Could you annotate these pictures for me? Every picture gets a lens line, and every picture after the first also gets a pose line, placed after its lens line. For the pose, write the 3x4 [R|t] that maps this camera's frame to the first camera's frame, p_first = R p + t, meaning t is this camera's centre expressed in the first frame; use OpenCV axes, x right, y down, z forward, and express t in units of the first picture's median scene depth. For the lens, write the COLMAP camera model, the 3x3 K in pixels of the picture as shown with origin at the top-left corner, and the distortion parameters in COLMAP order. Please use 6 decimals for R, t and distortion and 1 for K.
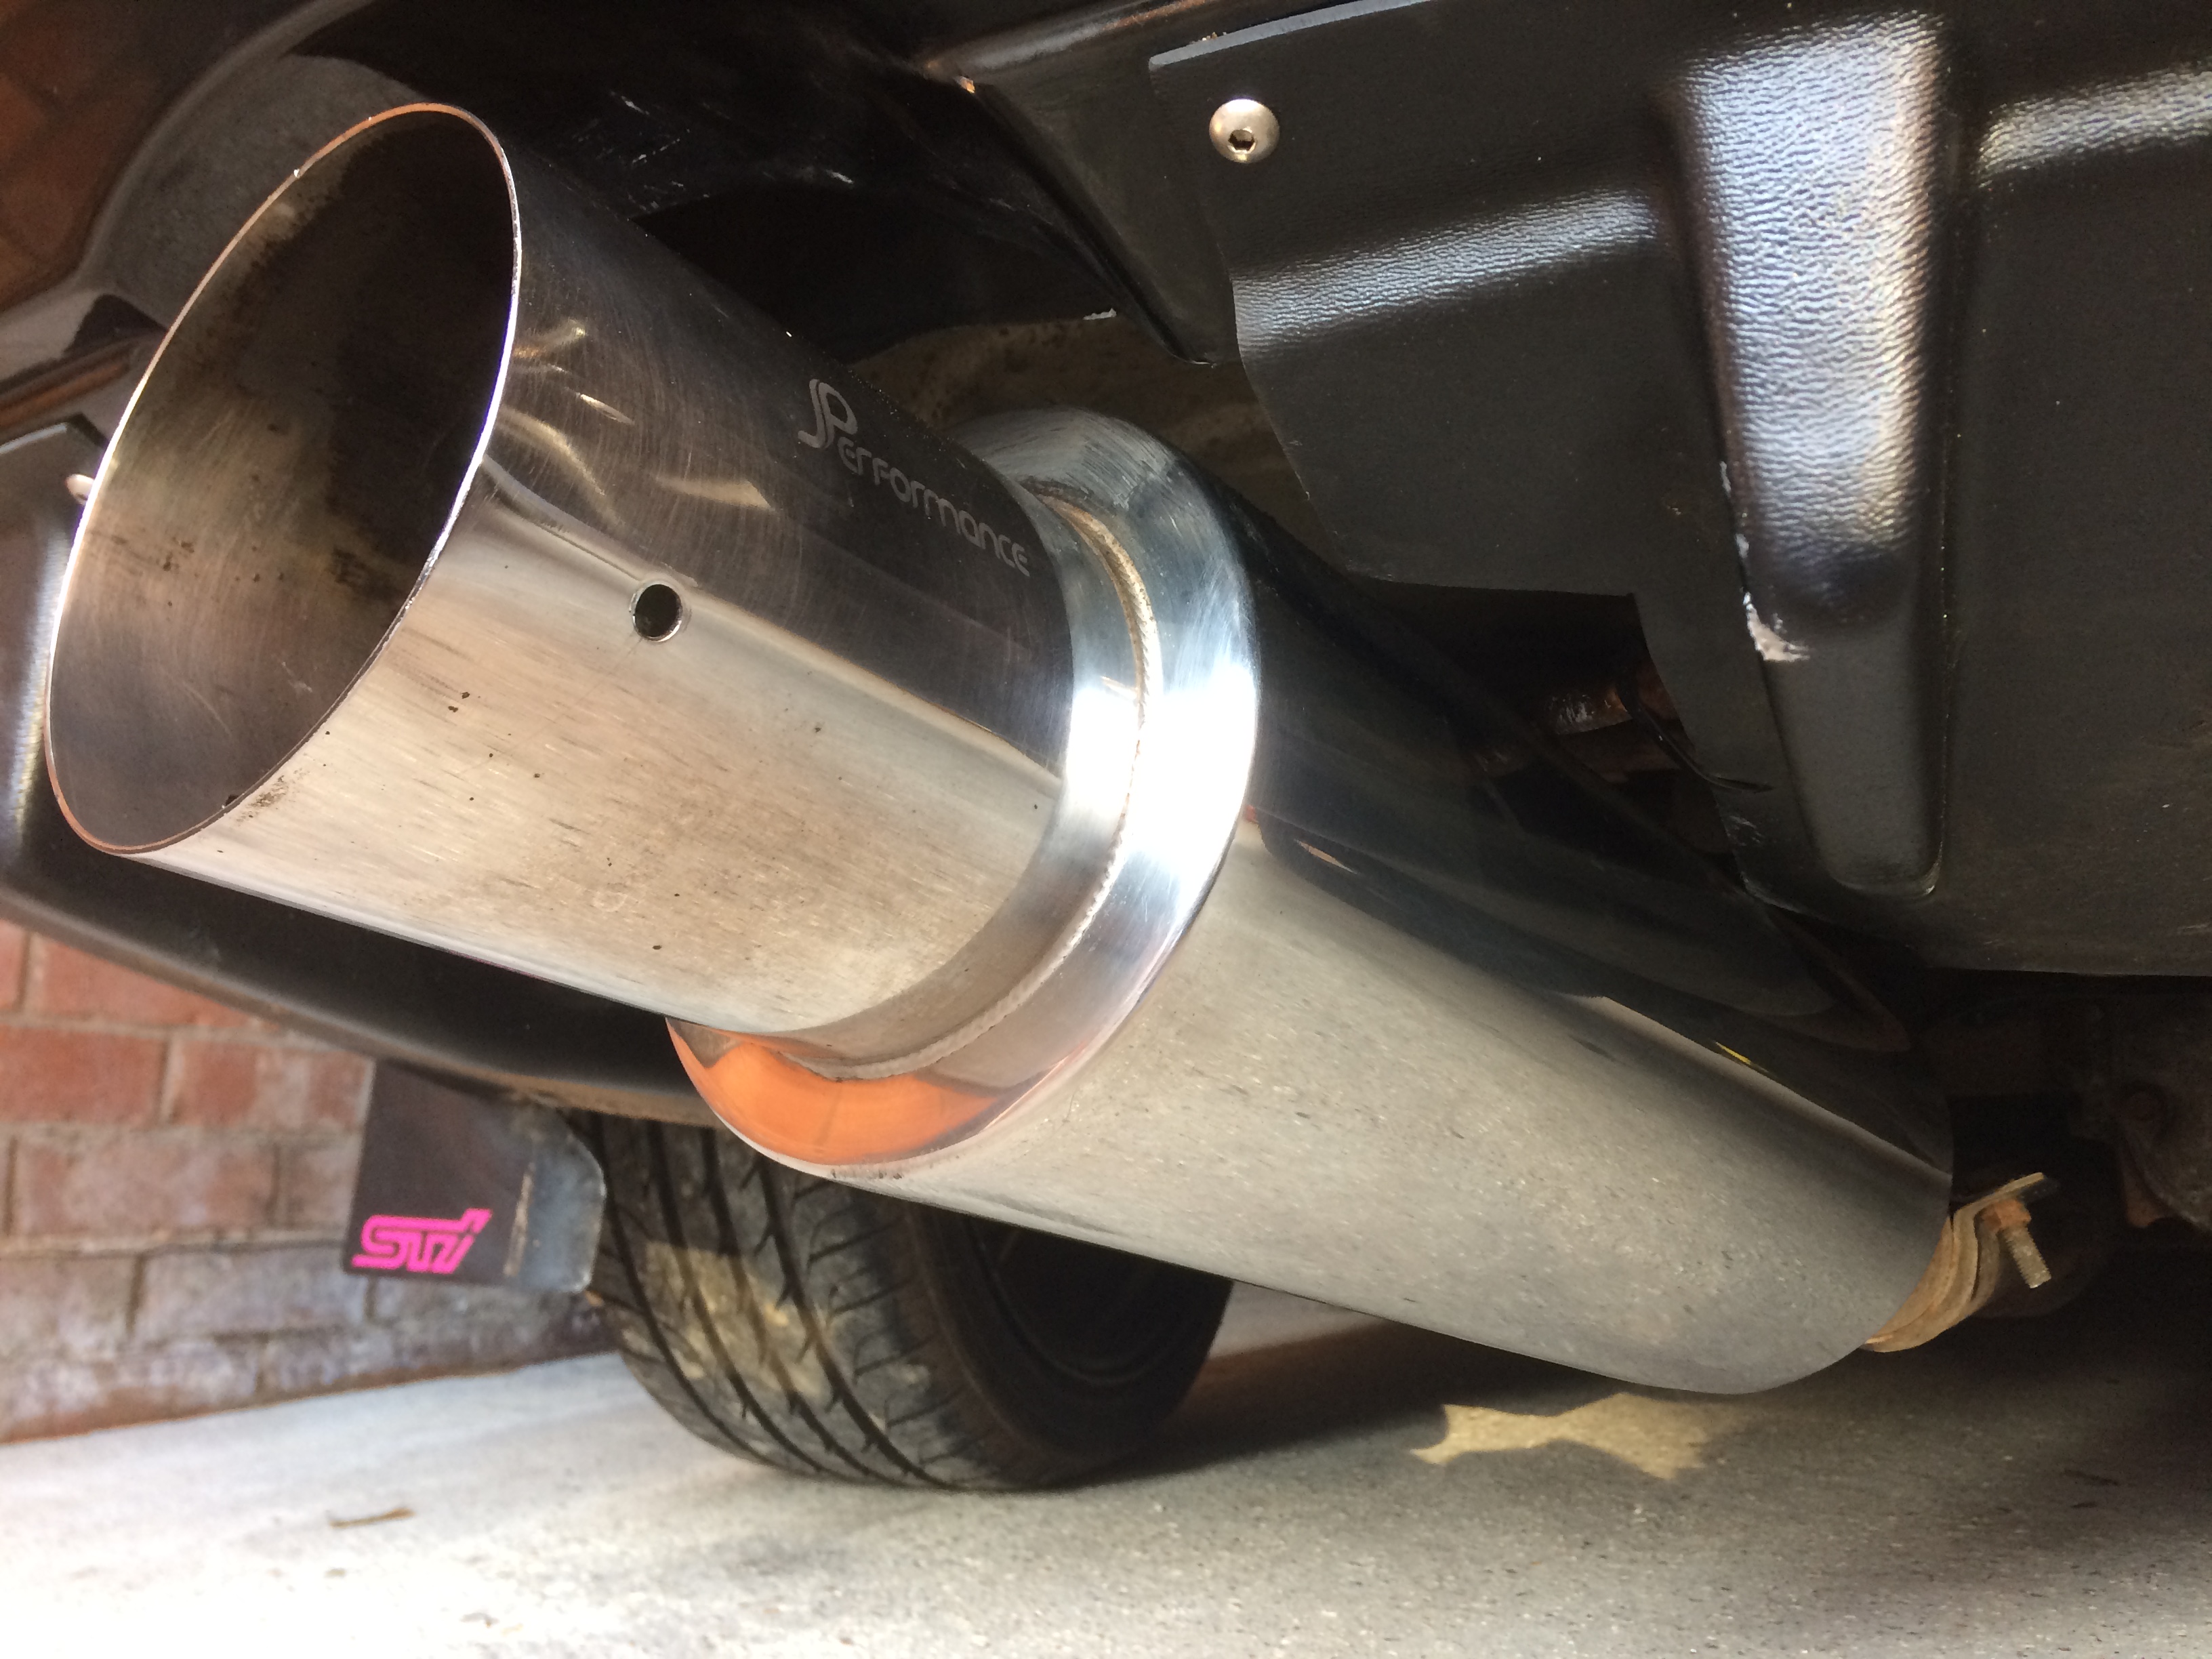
lens RADIAL K [[1937.0, 0, 1106.0], [0, 1937.0, 829.5], [0, 0, 1]] dist [0.125736, -0.239151]
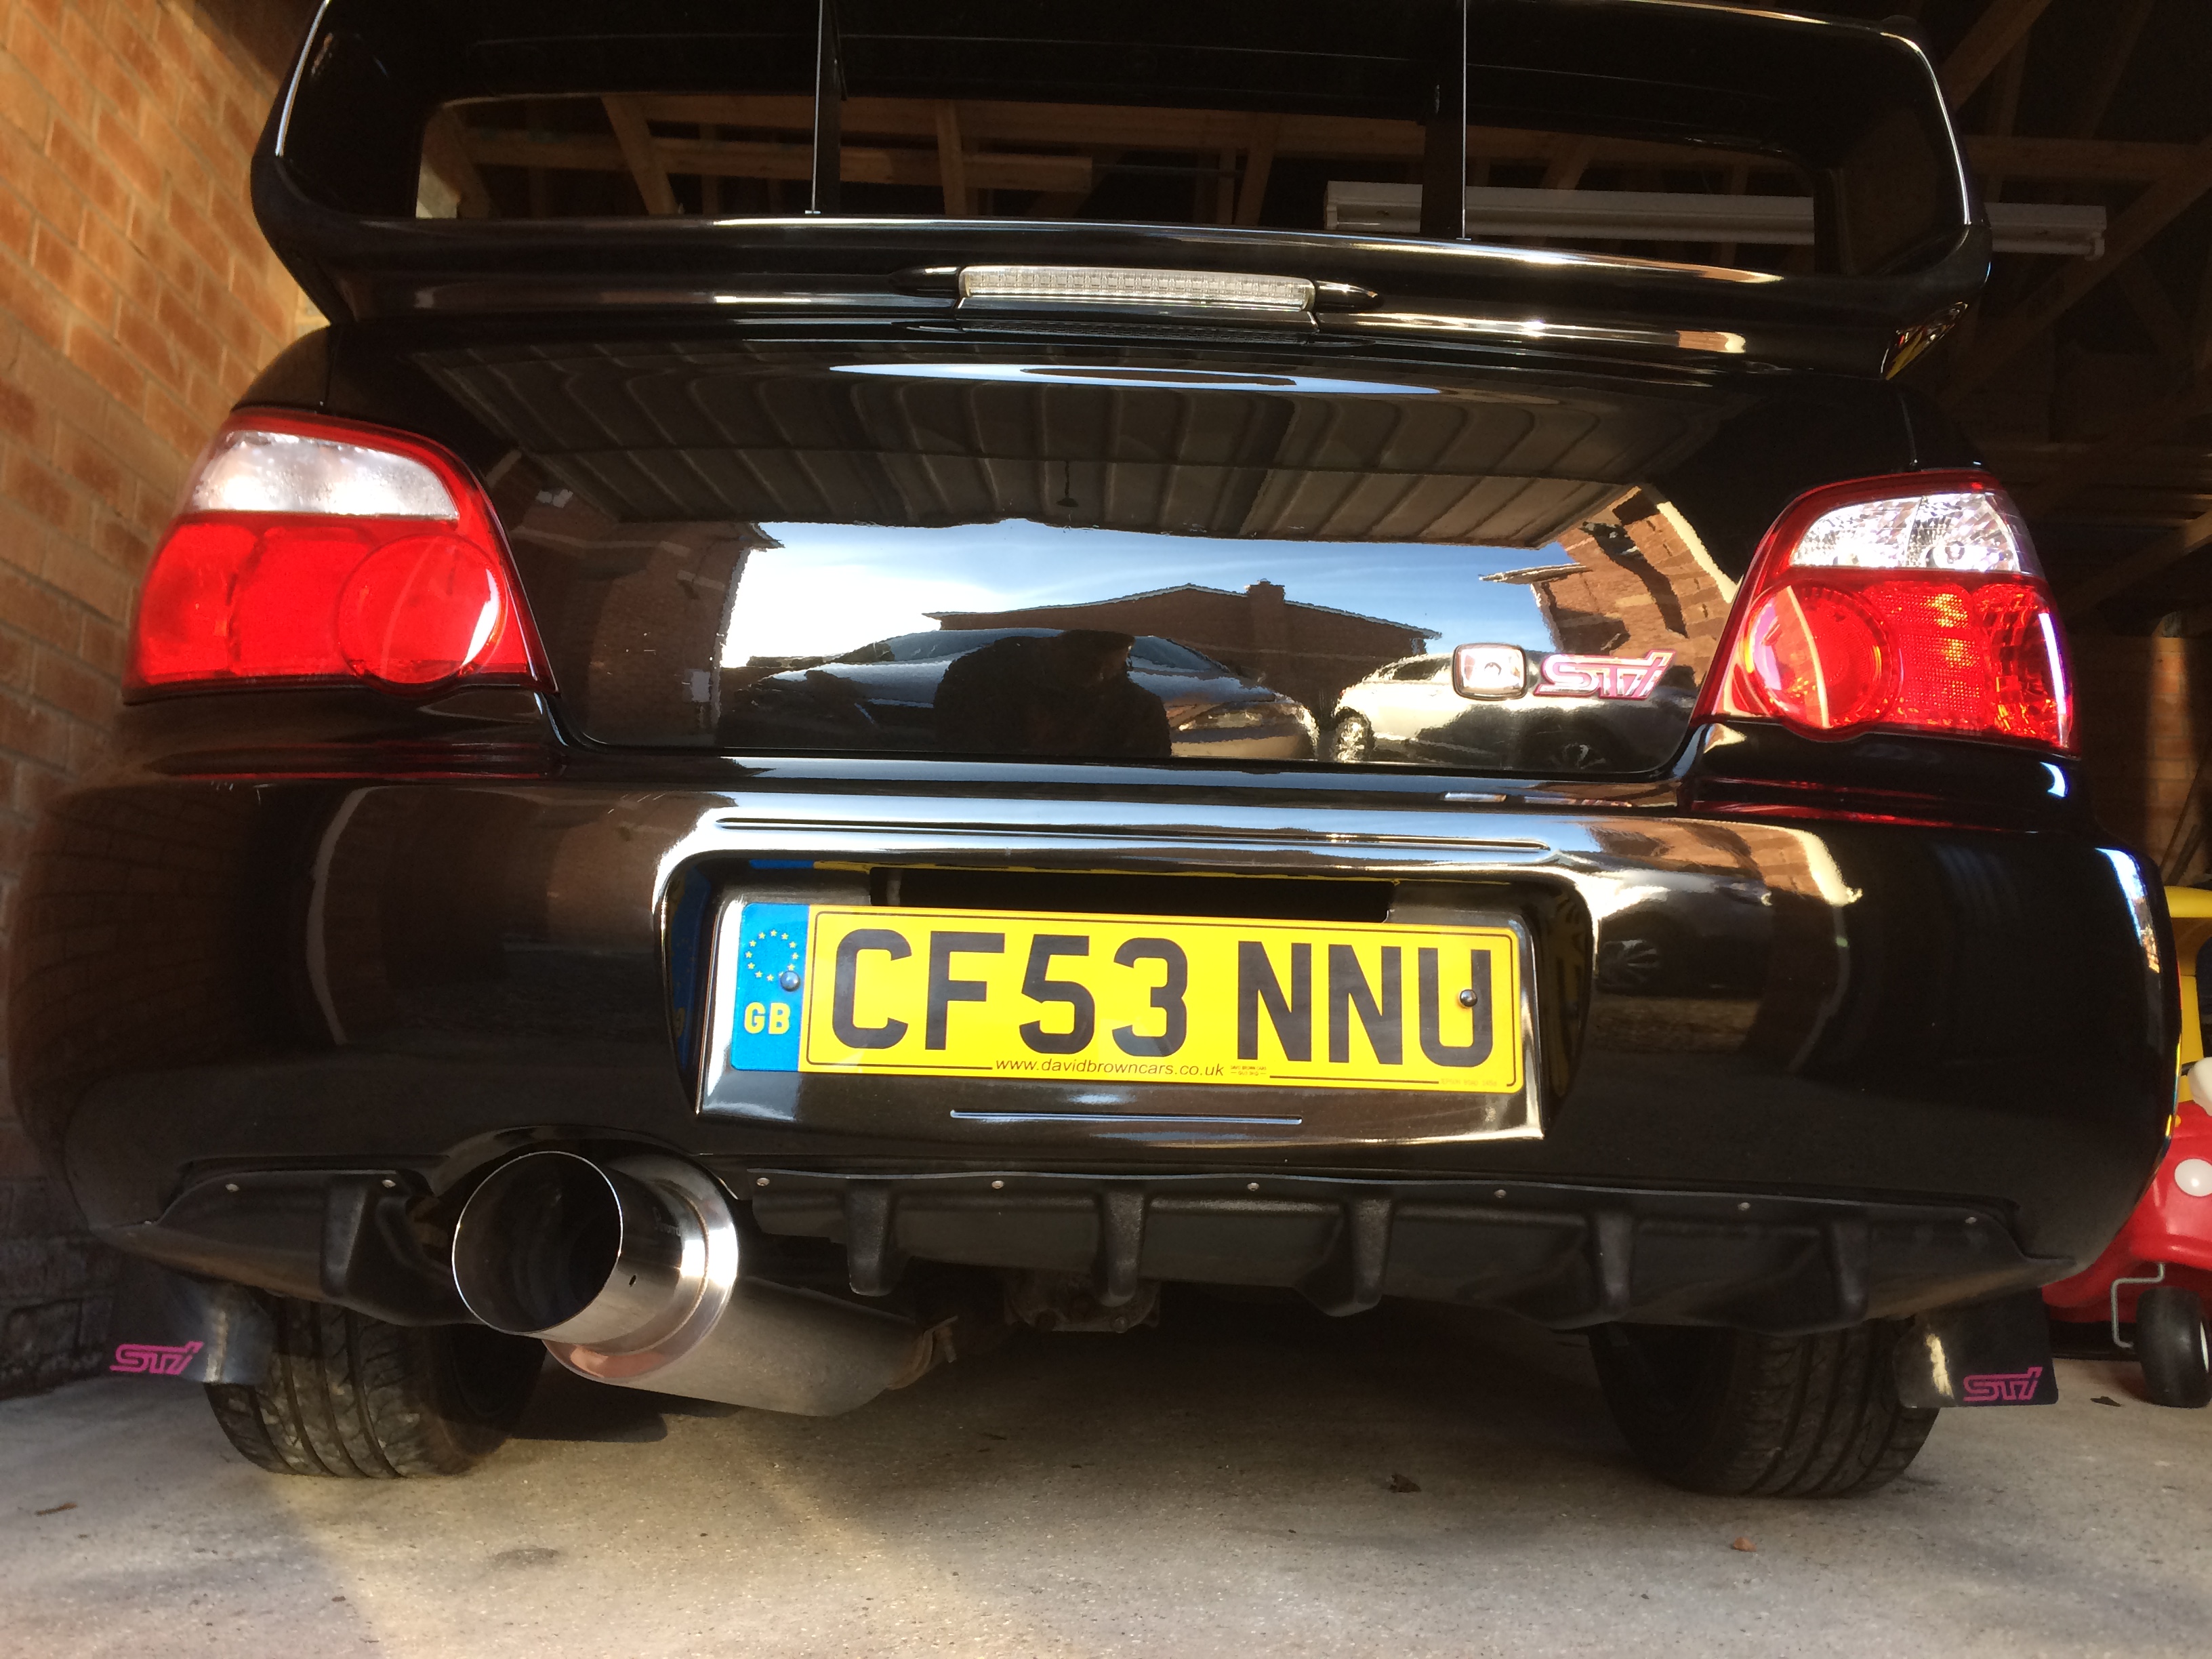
lens RADIAL K [[1937.0, 0, 1106.0], [0, 1937.0, 829.5], [0, 0, 1]] dist [0.125736, -0.239151]
pose [[0.905460, 0.082604, 0.416315, -0.339020], [-0.086804, 0.996186, -0.008868, -0.339288], [-0.415460, -0.028108, 0.909177, -1.022142]]
